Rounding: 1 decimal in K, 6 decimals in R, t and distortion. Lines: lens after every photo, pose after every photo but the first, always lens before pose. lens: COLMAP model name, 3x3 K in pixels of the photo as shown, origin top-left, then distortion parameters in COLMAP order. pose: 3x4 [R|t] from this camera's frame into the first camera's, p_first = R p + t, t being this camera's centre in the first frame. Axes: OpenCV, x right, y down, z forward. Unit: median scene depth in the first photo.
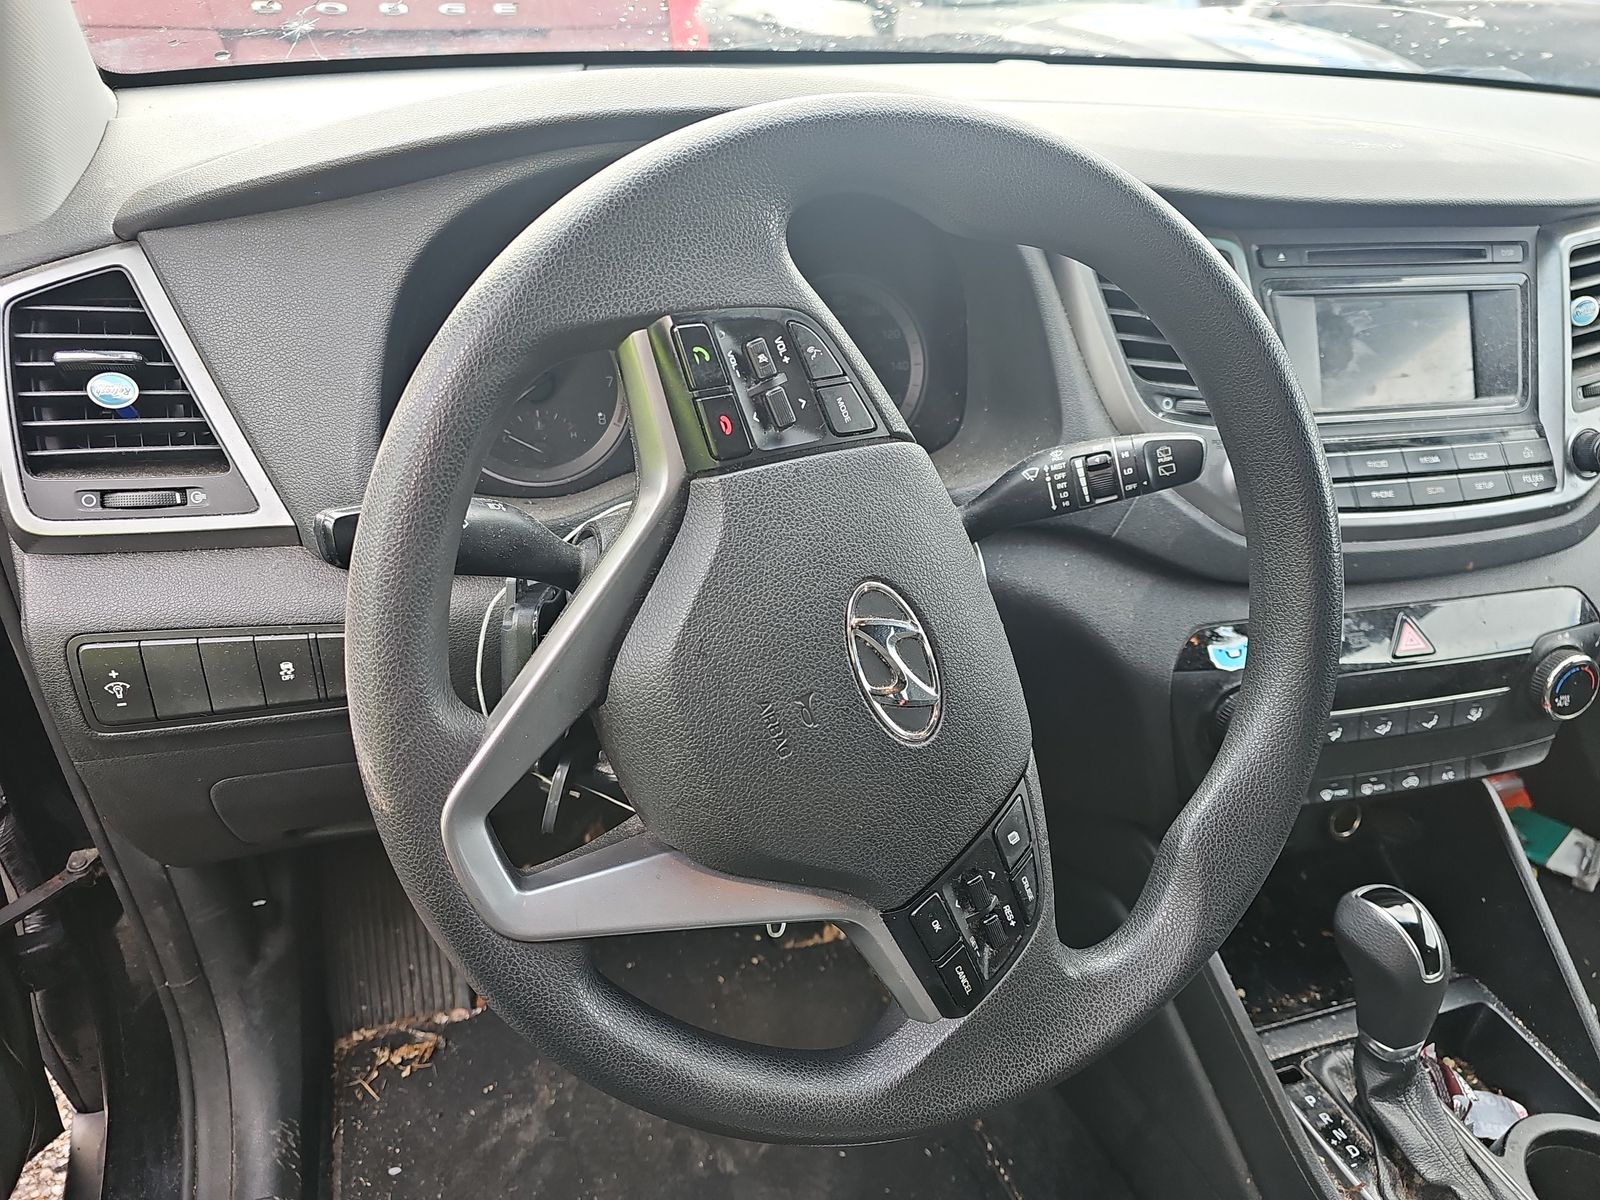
lens RADIAL K [[1127.2, 0, 800.0], [0, 1127.2, 600.0], [0, 0, 1]] dist [0.000621, 0.006392]
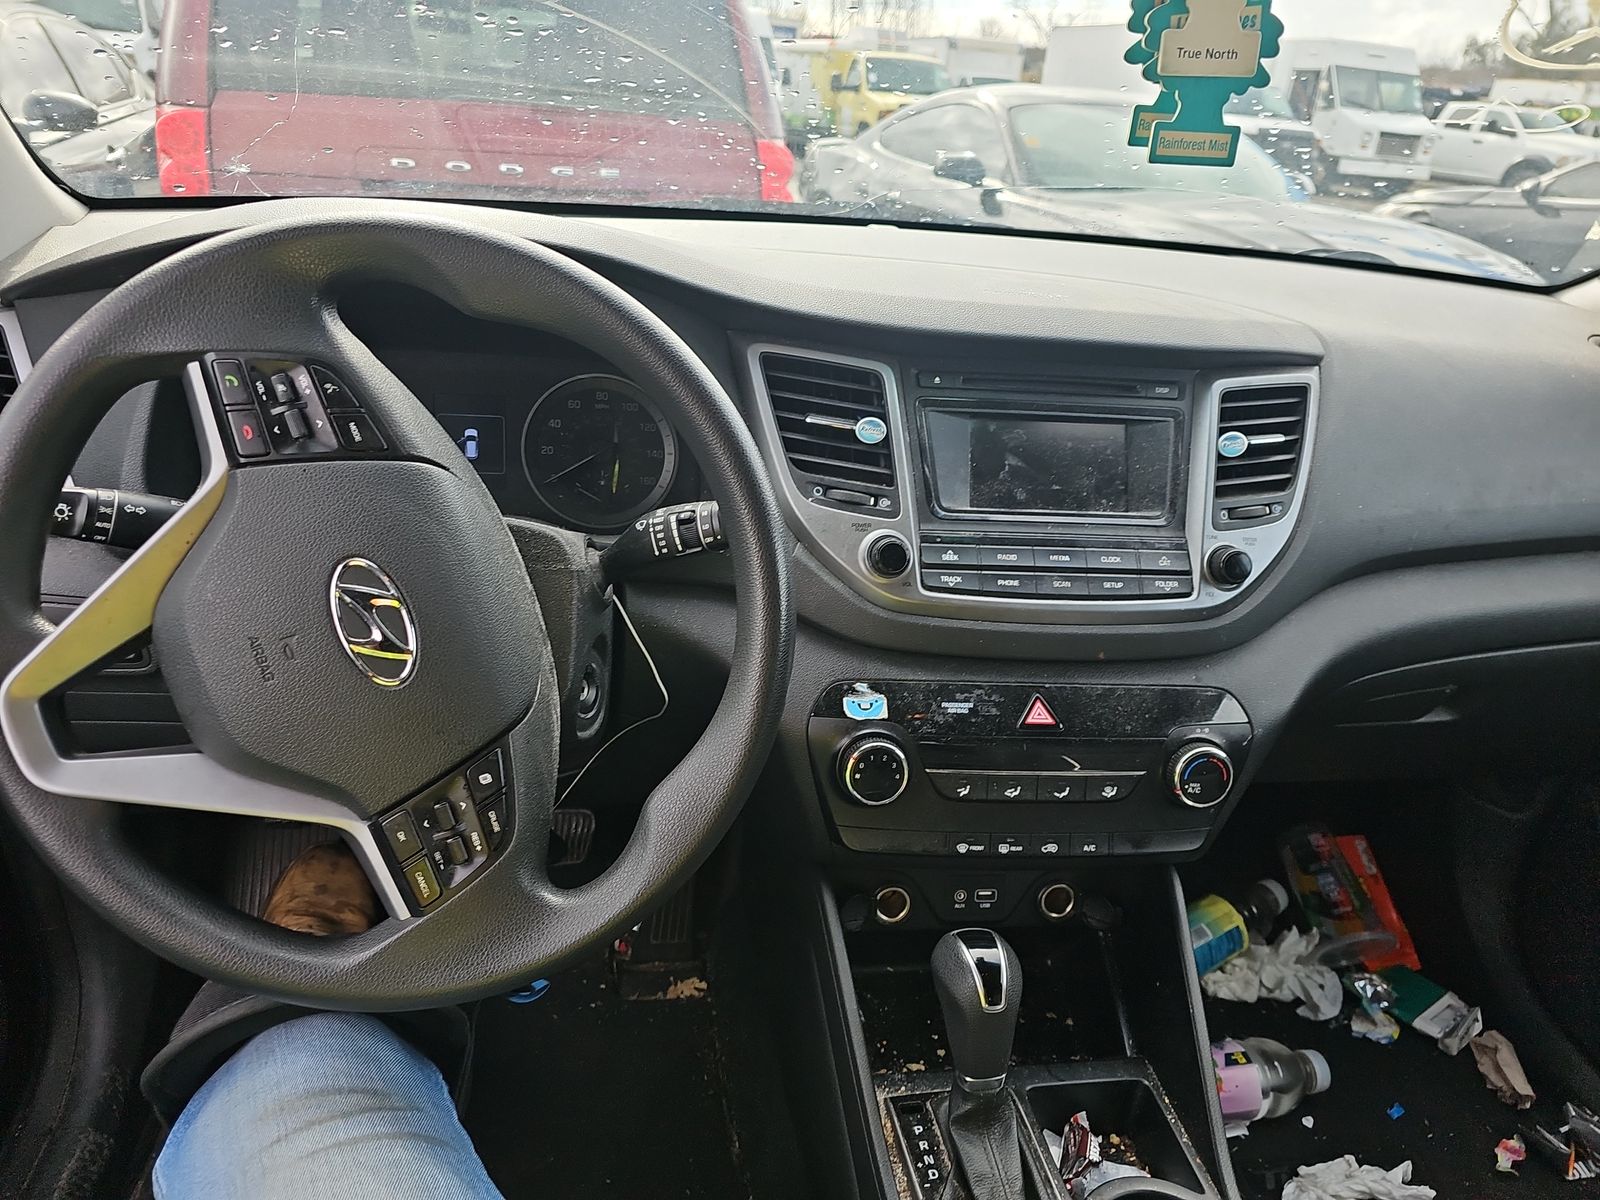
lens RADIAL K [[1118.0, 0, 800.0], [0, 1118.0, 600.0], [0, 0, 1]] dist [0.030881, -0.024360]
pose [[0.988902, 0.082910, -0.123281, 0.434581], [-0.098203, 0.987456, -0.123643, 0.085053], [0.111483, 0.134378, 0.984639, -0.150283]]
